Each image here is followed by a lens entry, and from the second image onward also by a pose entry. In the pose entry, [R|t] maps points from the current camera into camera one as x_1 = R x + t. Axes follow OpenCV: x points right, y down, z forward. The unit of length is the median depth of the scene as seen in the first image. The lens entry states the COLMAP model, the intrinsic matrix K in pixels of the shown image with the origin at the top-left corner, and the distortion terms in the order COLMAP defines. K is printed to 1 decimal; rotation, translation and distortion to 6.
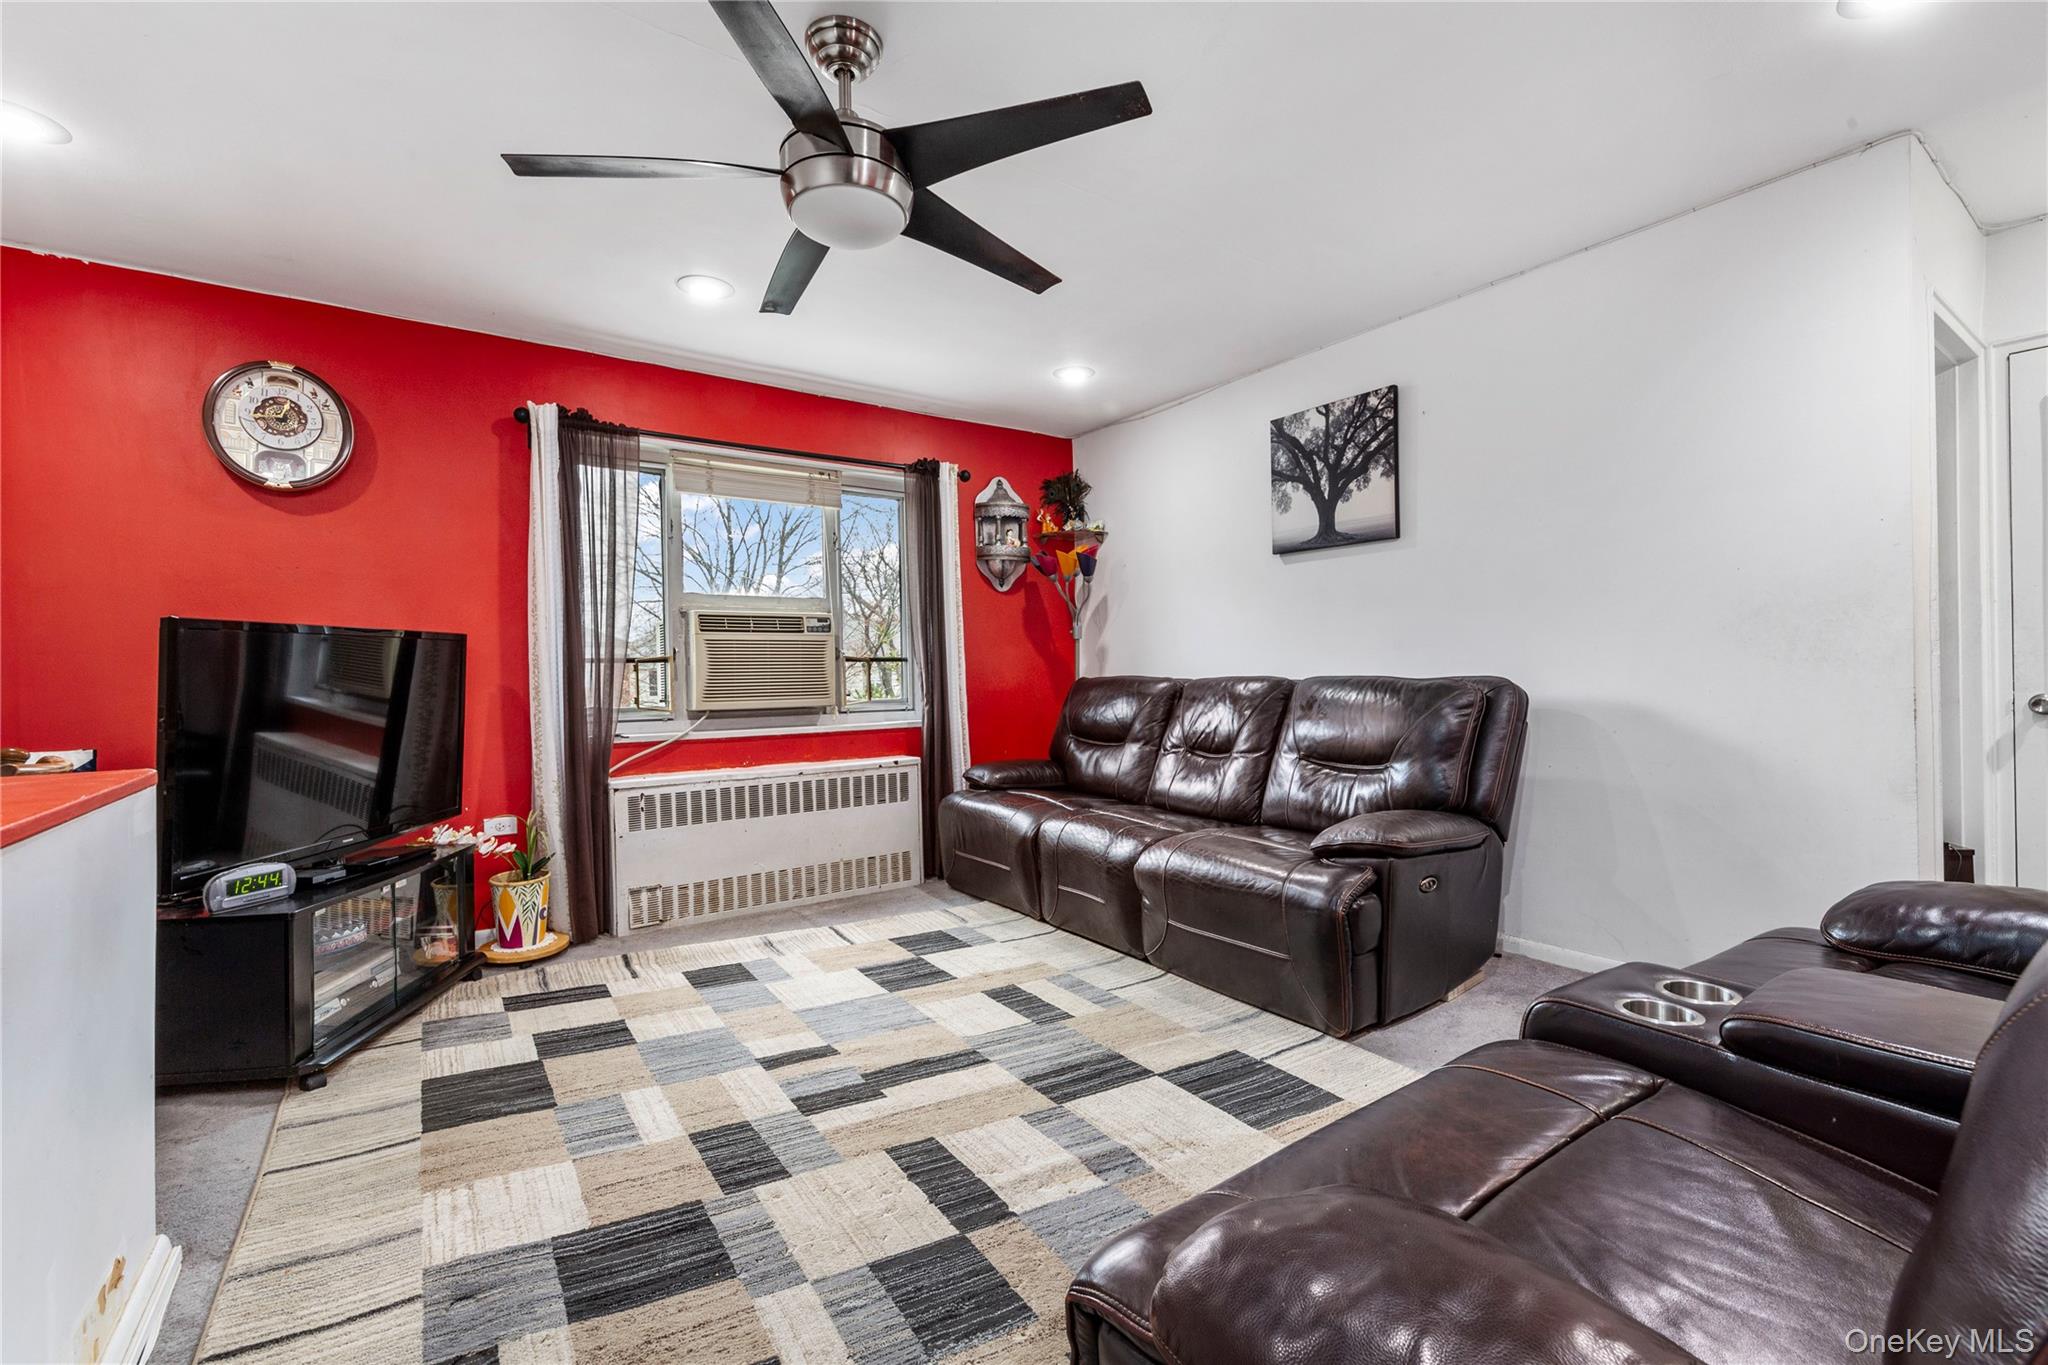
lens RADIAL K [[878.3, 0, 1029.8], [0, 878.3, 678.9], [0, 0, 1]] dist [0.003301, 0.000108]
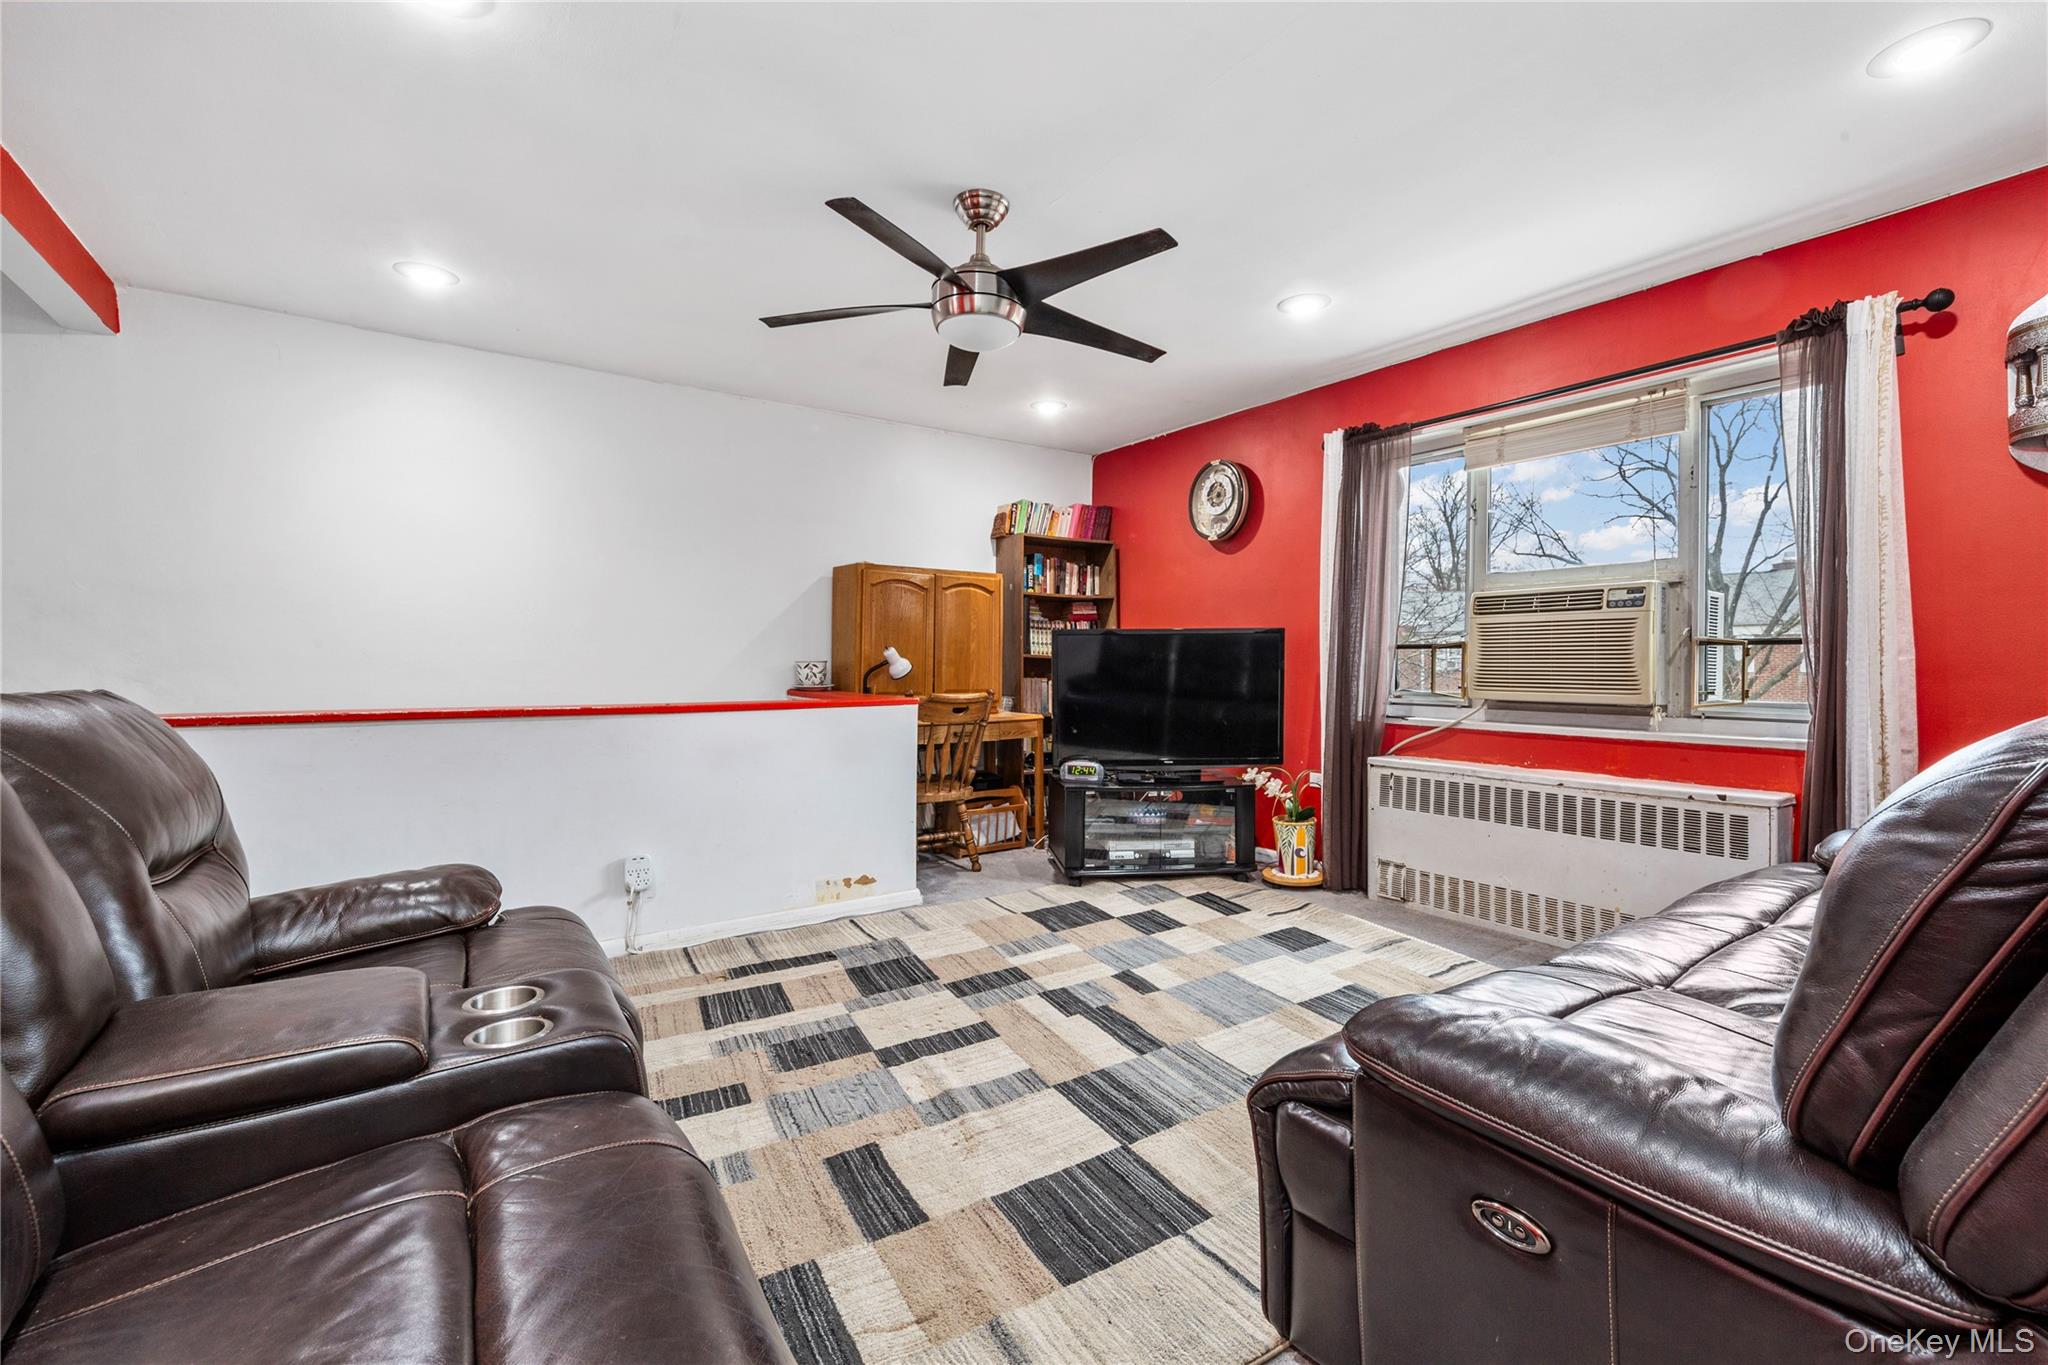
lens RADIAL K [[878.3, 0, 1033.7], [0, 878.3, 669.1], [0, 0, 1]] dist [0.003301, 0.000108]
pose [[-0.011078, 0.023268, -0.999668, 0.741855], [-0.007460, 0.999699, 0.023351, -0.019186], [0.999911, 0.007717, -0.010901, 0.696848]]
